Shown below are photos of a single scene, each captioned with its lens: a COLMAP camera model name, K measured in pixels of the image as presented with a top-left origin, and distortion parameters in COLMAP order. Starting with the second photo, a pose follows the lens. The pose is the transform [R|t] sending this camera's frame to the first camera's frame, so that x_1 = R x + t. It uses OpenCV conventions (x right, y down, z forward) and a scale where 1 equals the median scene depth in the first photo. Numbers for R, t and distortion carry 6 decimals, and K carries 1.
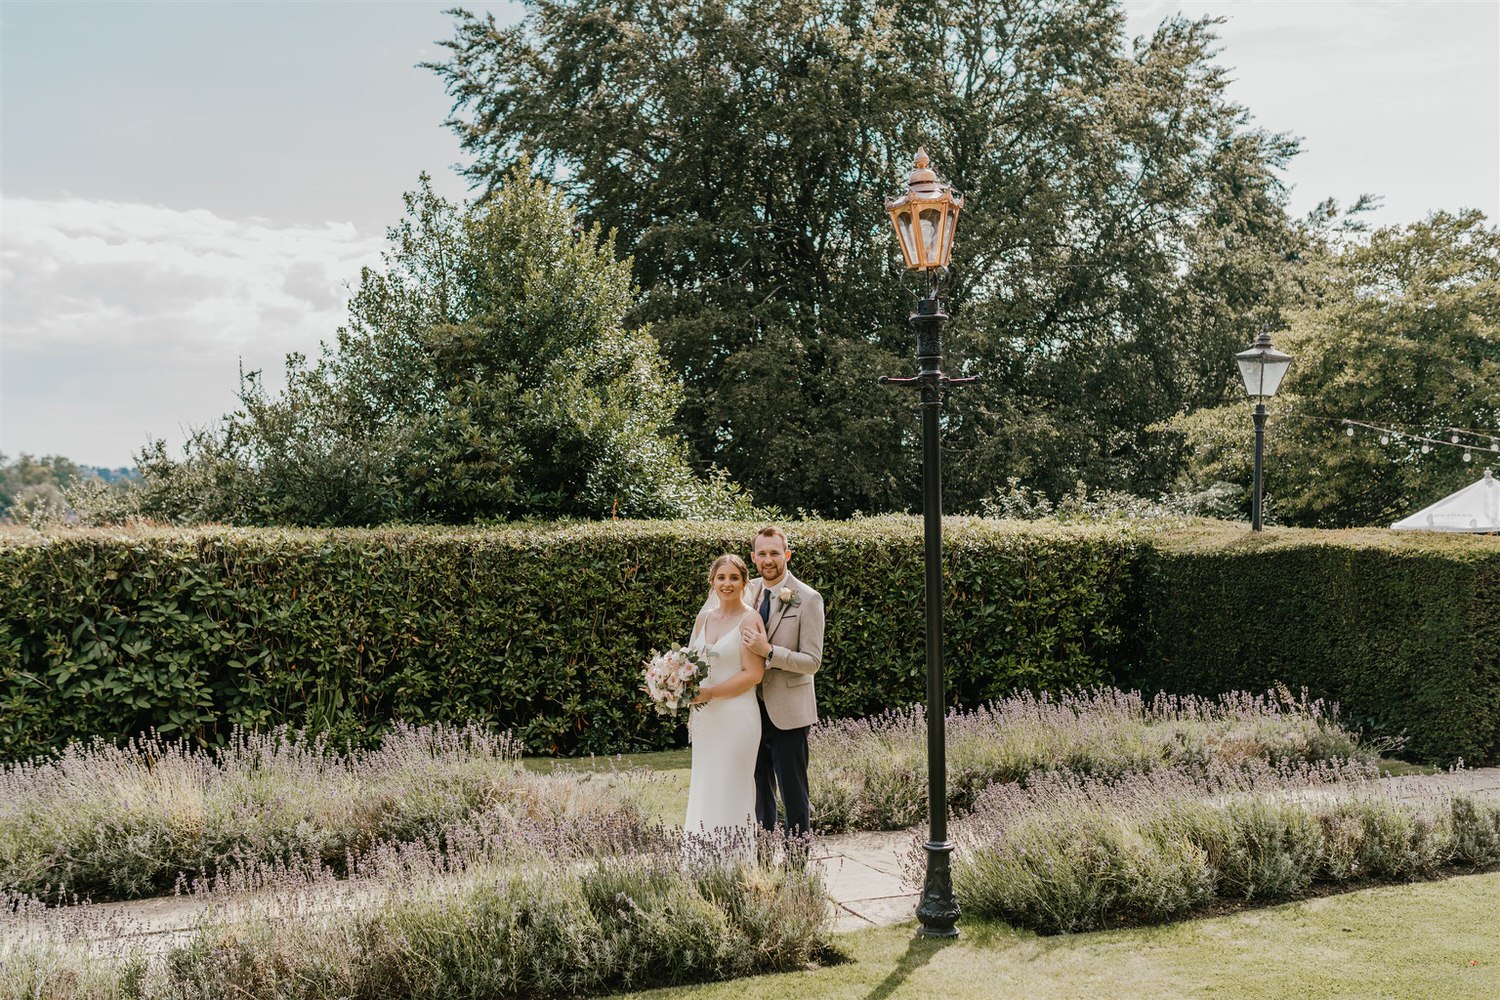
lens RADIAL K [[1452.5, 0, 750.0], [0, 1452.5, 500.0], [0, 0, 1]] dist [-0.001744, -0.004115]
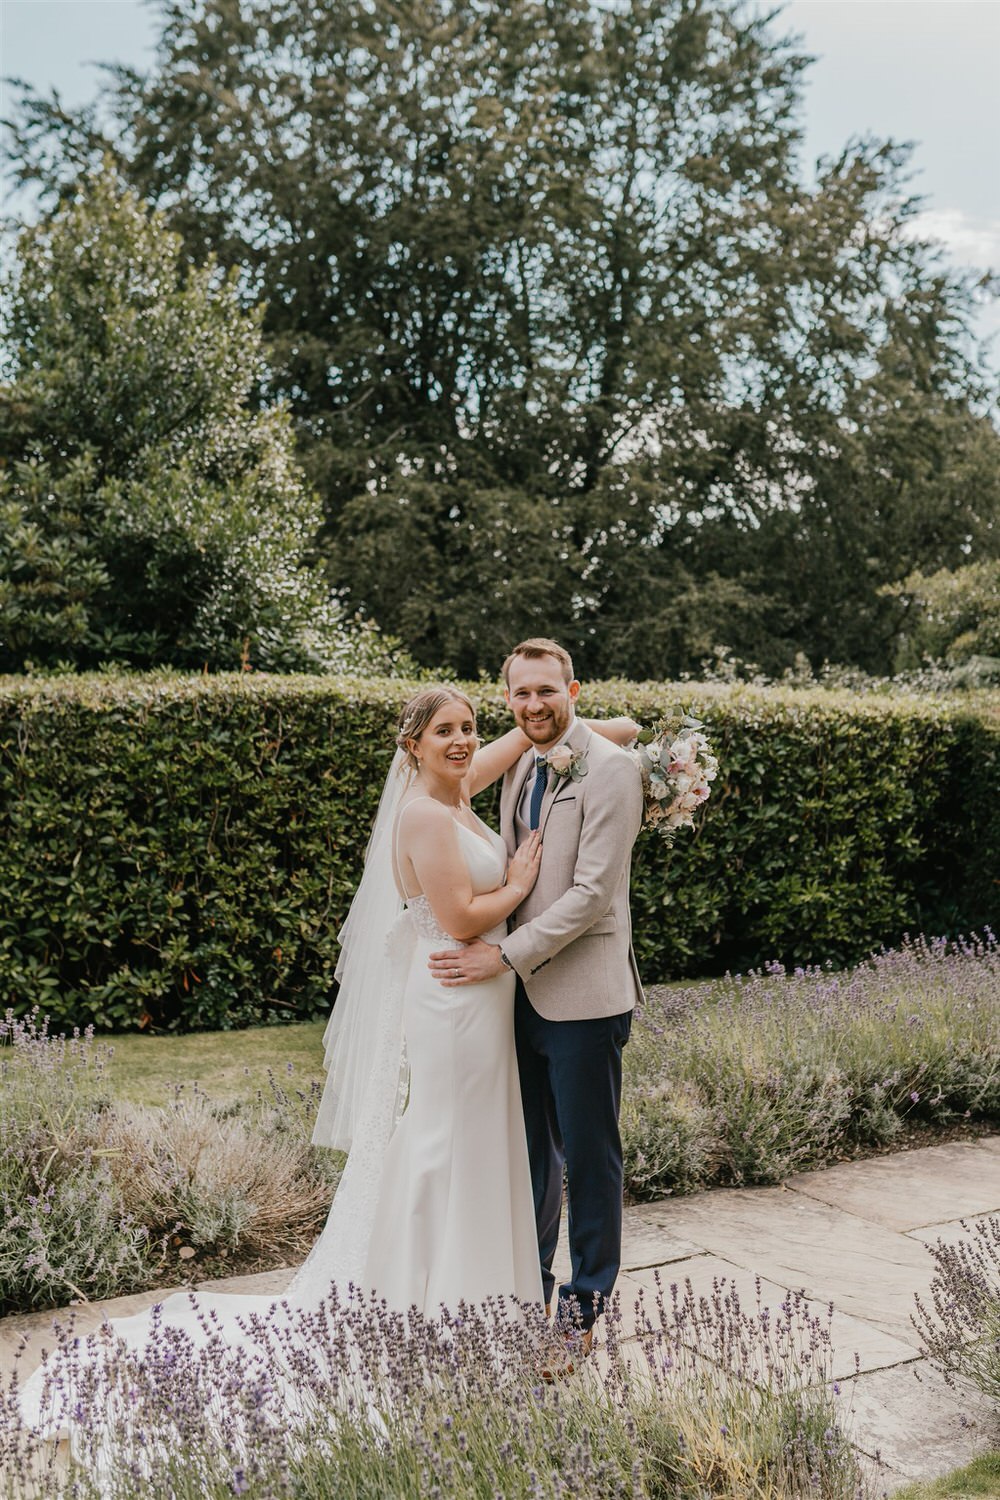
lens RADIAL K [[1544.2, 0, 504.1], [0, 1544.2, 691.3], [0, 0, 1]] dist [0.001530, 0.001101]
pose [[0.993441, 0.016637, 0.113127, -0.050926], [-0.016163, 0.999856, -0.005098, 0.023125], [-0.113195, 0.003236, 0.993567, 0.267423]]
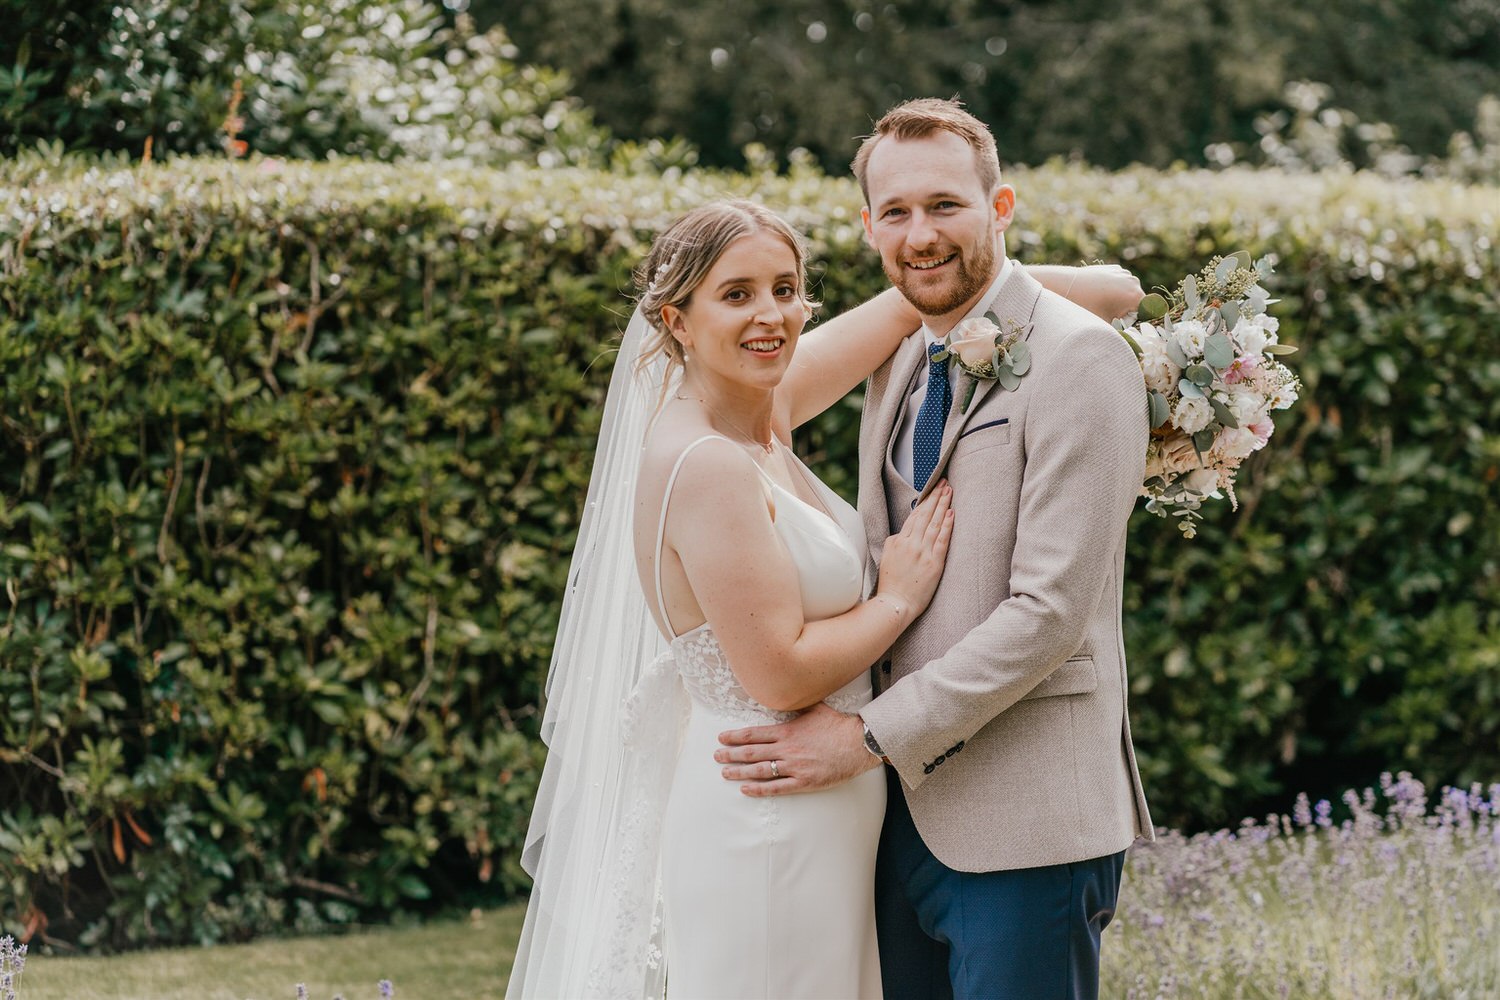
lens RADIAL K [[3748.3, 0, 758.6], [0, 3748.3, 505.7], [0, 0, 1]] dist [-0.045384, 0.731506]
pose [[0.994259, 0.000786, 0.107001, -0.062707], [-0.009271, 0.996846, 0.078820, 0.022190], [-0.106601, -0.079360, 0.991130, 0.210625]]
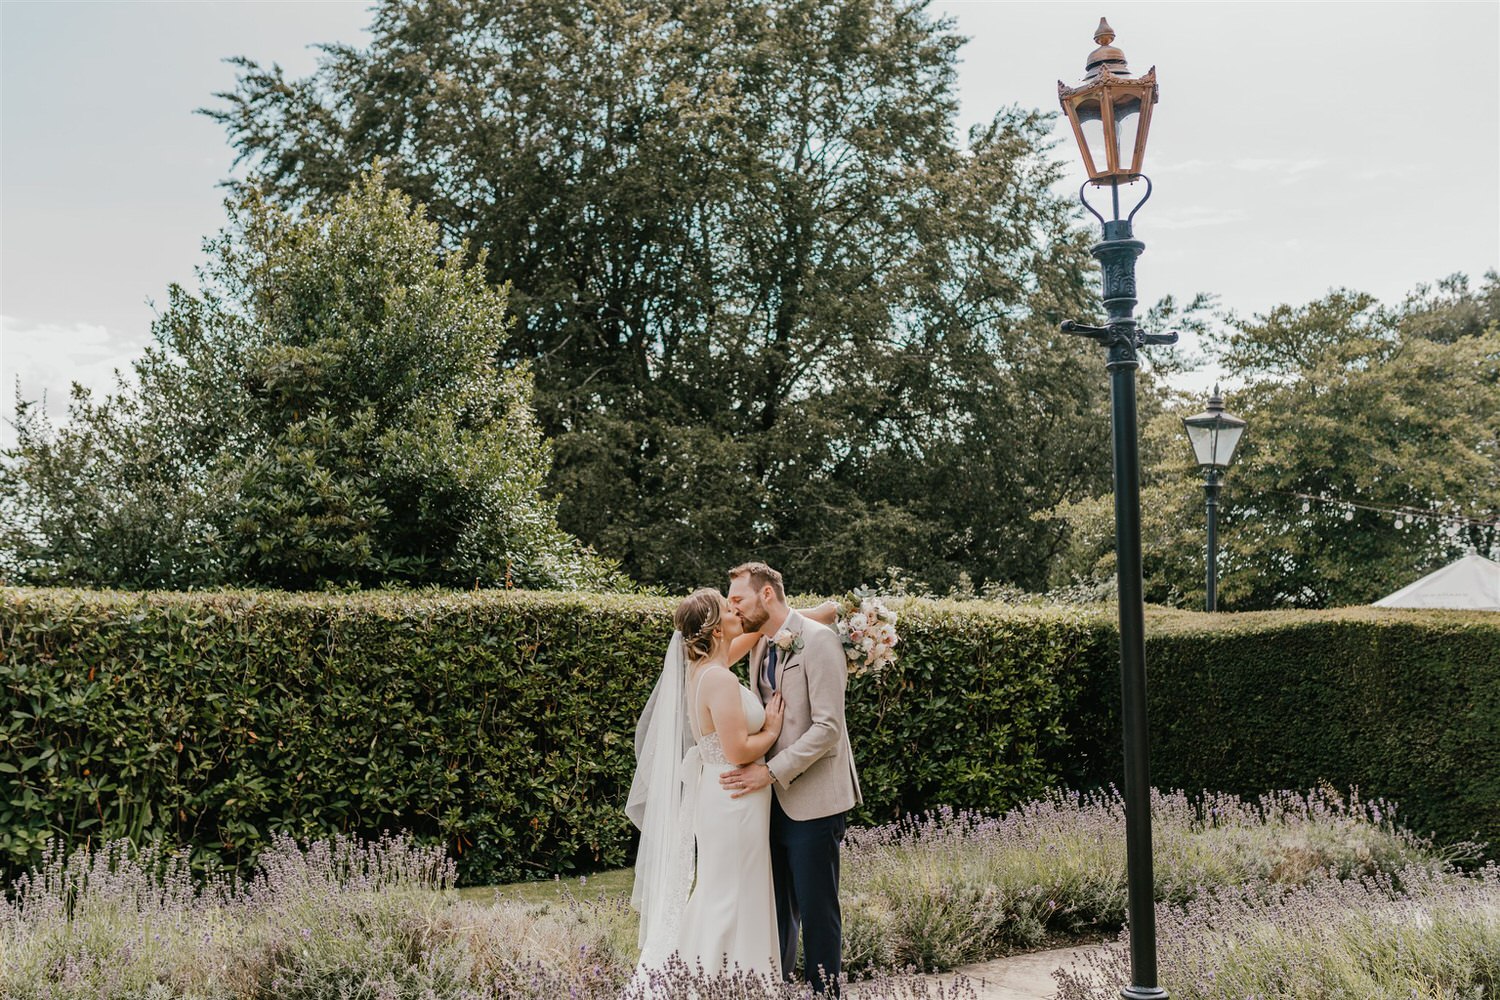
lens RADIAL K [[1504.5, 0, 729.7], [0, 1504.5, 501.5], [0, 0, 1]] dist [-0.000867, 0.001882]
pose [[0.989207, 0.018358, 0.145373, -0.085657], [-0.006575, 0.996682, -0.081122, 0.031000], [-0.146380, 0.079291, 0.986046, 0.147332]]
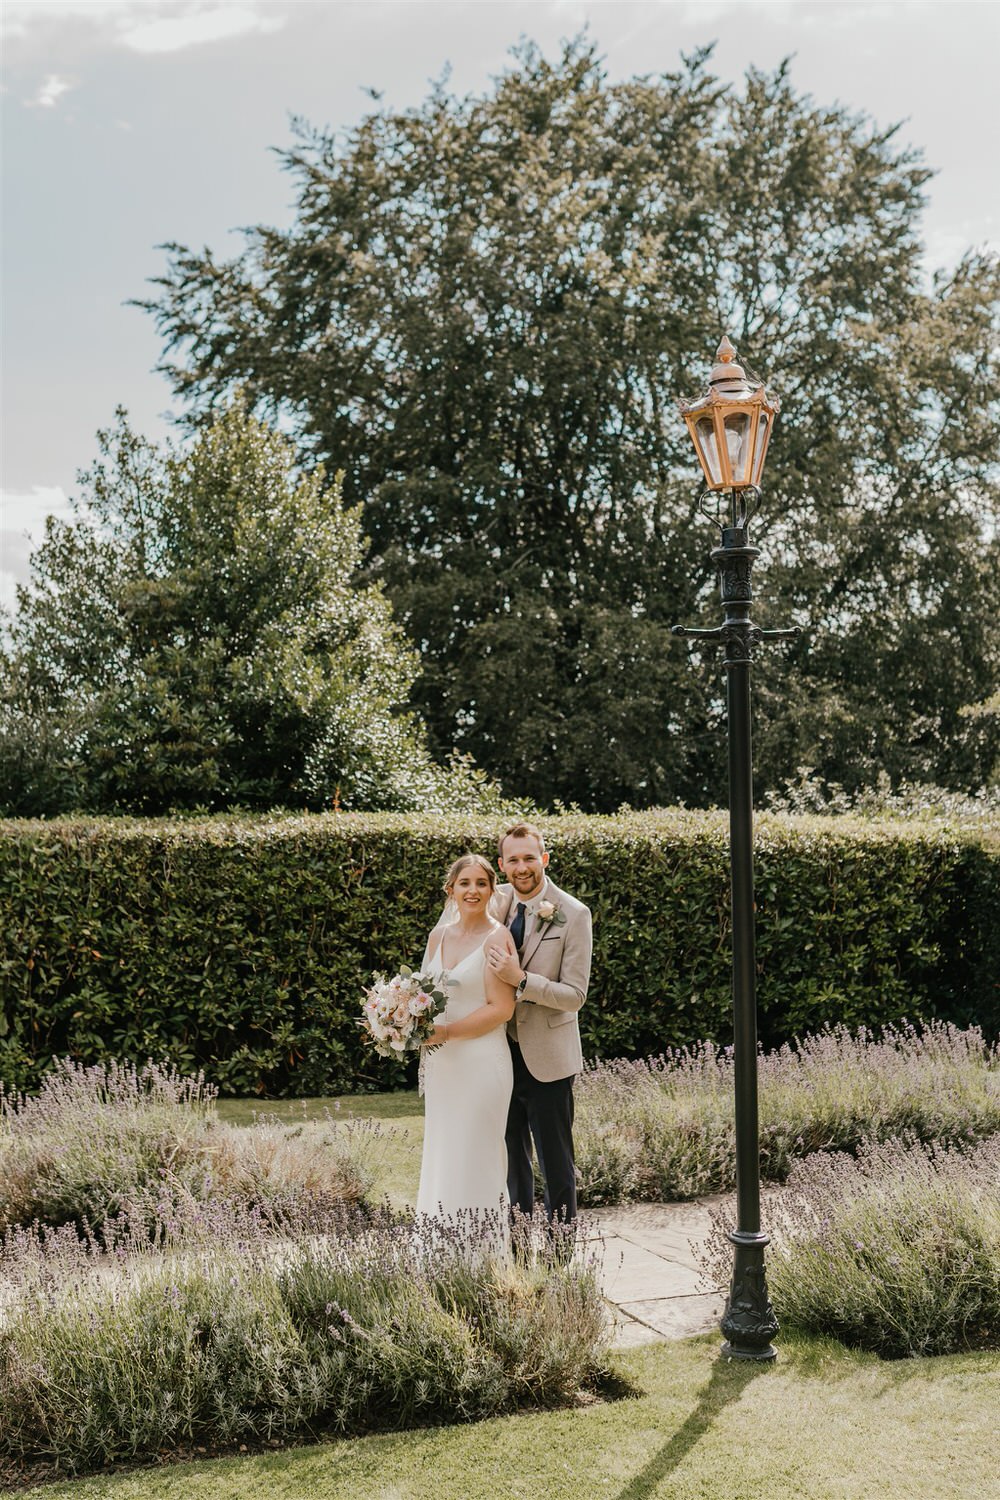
lens RADIAL K [[1615.9, 0, 451.4], [0, 1615.9, 720.9], [0, 0, 1]] dist [0.000342, -0.003429]
pose [[0.999641, 0.005564, -0.026197, -0.003106], [-0.006755, 0.998938, -0.045578, 0.003051], [0.025915, 0.045738, 0.998617, 0.065482]]
